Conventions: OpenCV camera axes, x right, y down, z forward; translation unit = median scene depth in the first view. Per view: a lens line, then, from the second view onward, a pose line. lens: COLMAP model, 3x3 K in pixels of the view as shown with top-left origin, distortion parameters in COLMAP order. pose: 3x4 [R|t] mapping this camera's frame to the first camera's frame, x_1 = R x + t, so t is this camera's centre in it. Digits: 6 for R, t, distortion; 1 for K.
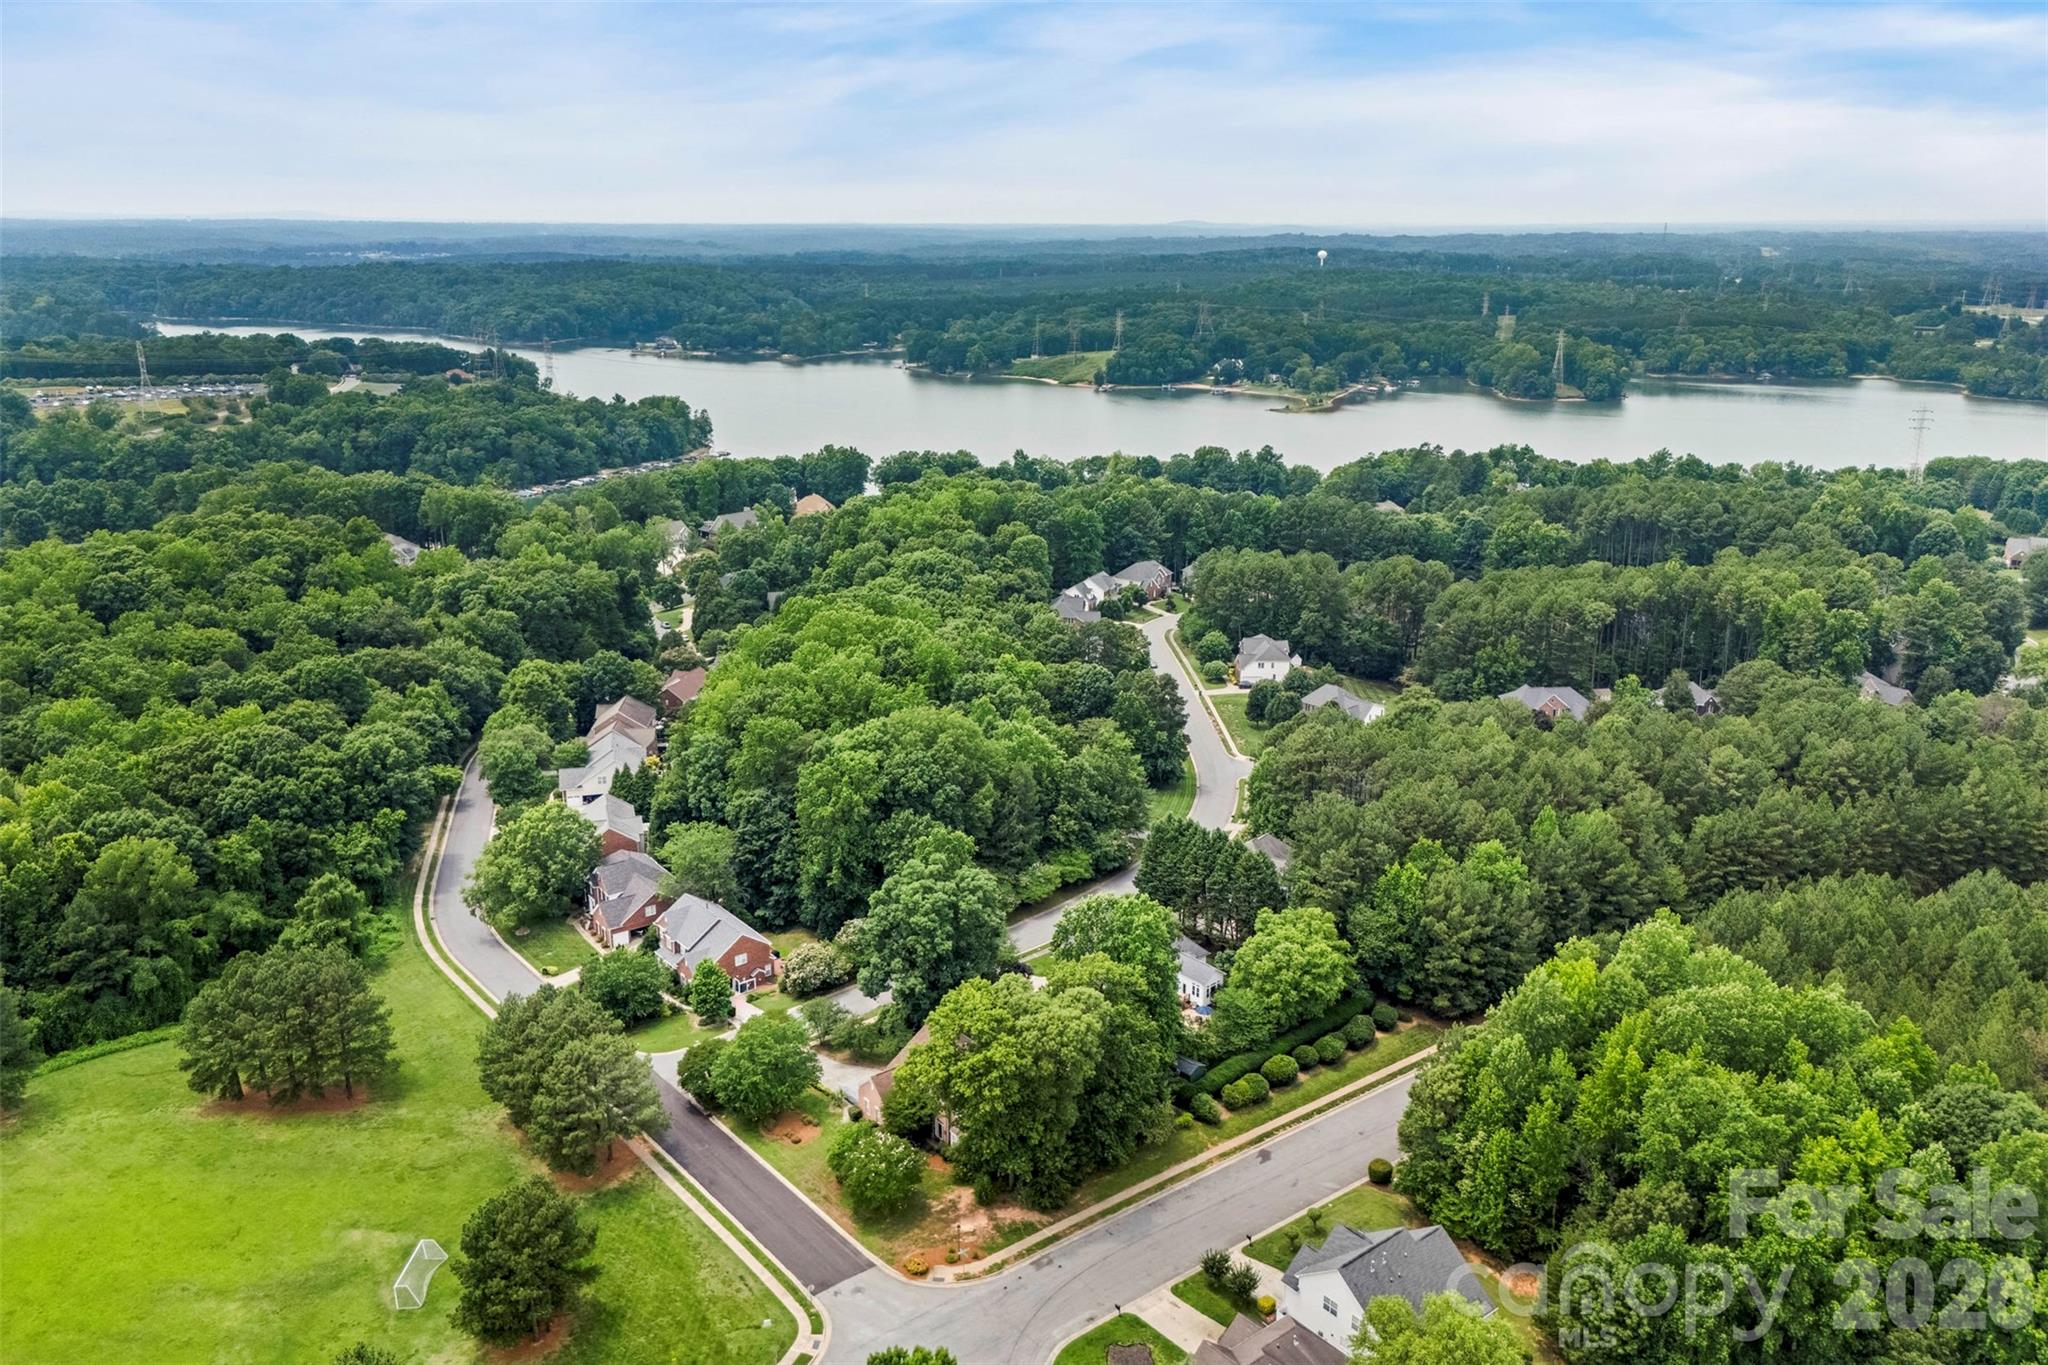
lens RADIAL K [[1511.2, 0, 1024.0], [0, 1511.2, 682.5], [0, 0, 1]] dist [0.093084, -0.111426]
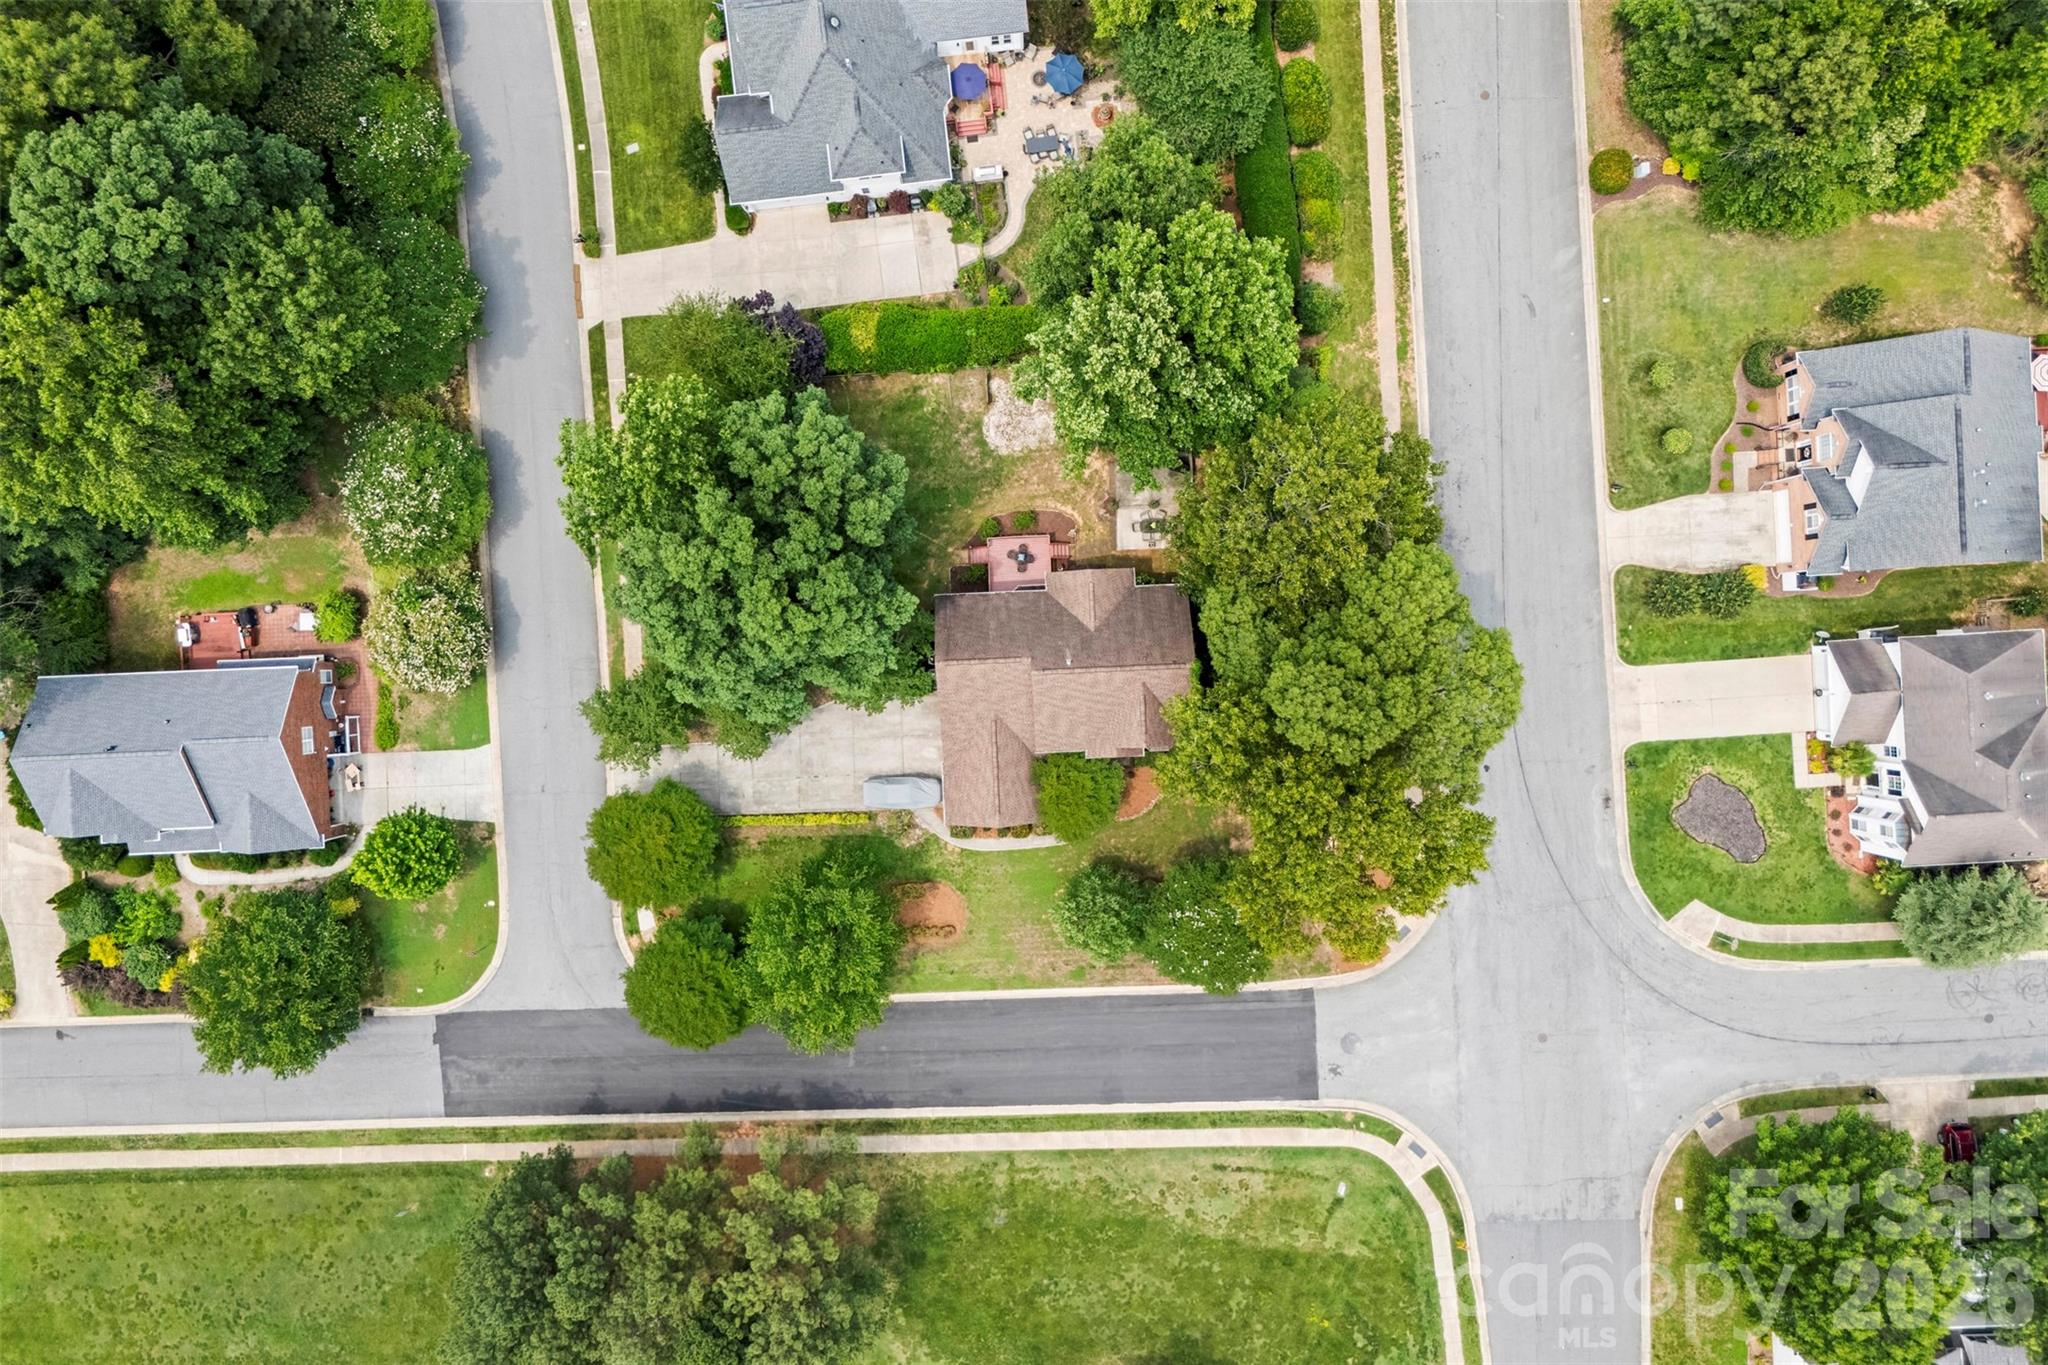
lens RADIAL K [[1511.2, 0, 1024.0], [0, 1511.2, 682.5], [0, 0, 1]] dist [0.093084, -0.111426]
pose [[0.581954, -0.812827, -0.025340, -0.010848], [0.254239, 0.152251, 0.955082, -0.069796], [-0.772459, -0.562256, 0.295255, 0.231908]]
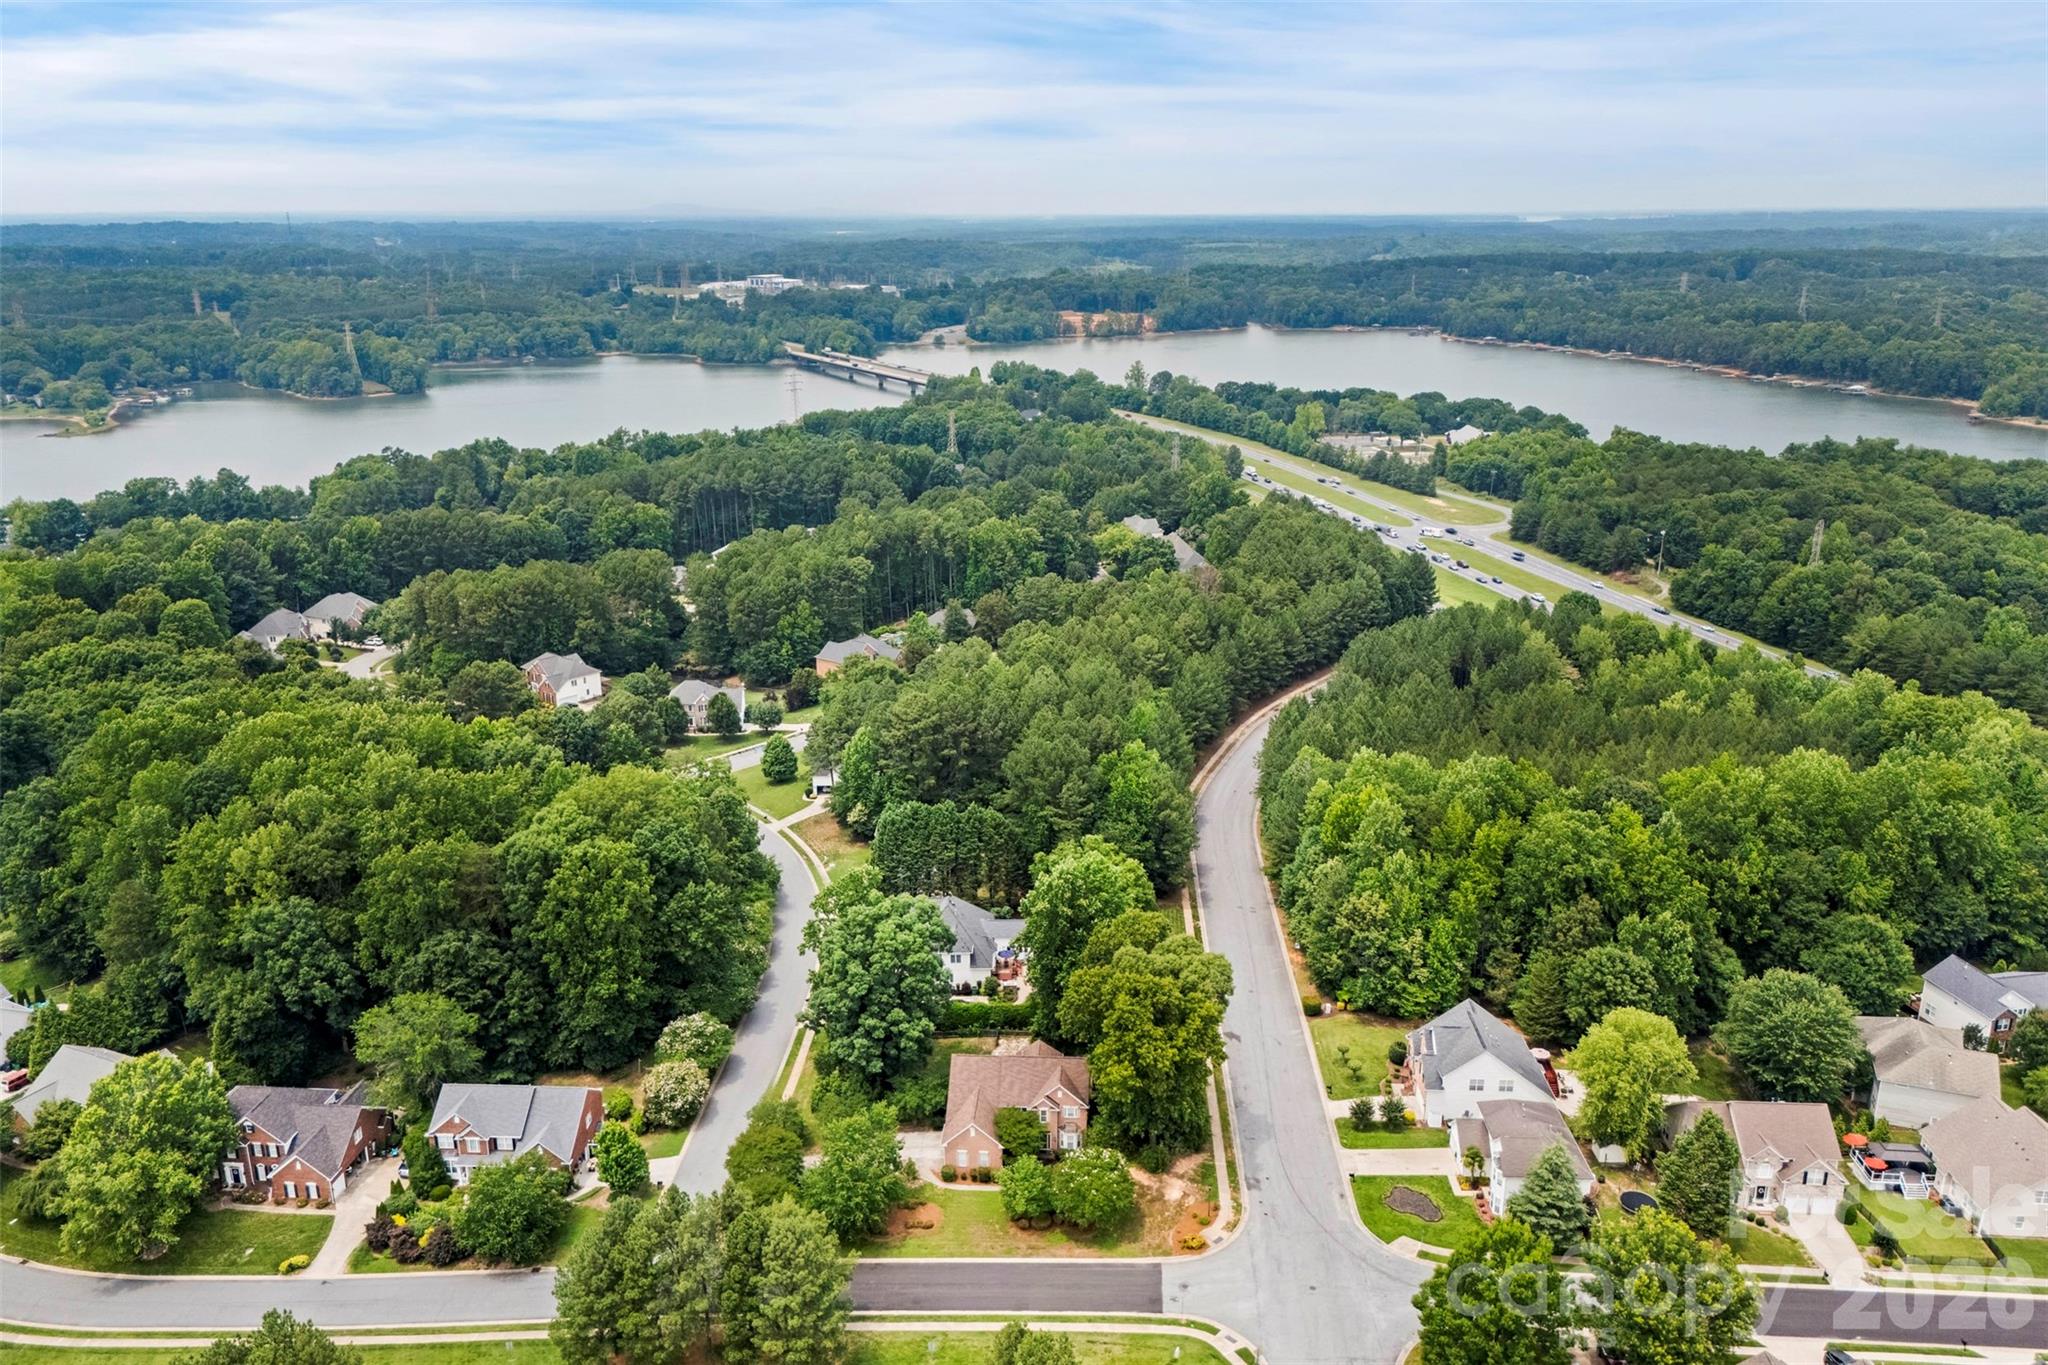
lens RADIAL K [[1511.2, 0, 1024.0], [0, 1511.2, 682.5], [0, 0, 1]] dist [0.093084, -0.111426]
pose [[0.667481, -0.225026, 0.709812, -0.184525], [0.221140, 0.970142, 0.099604, -0.024741], [-0.711032, 0.090484, 0.697314, 0.079657]]
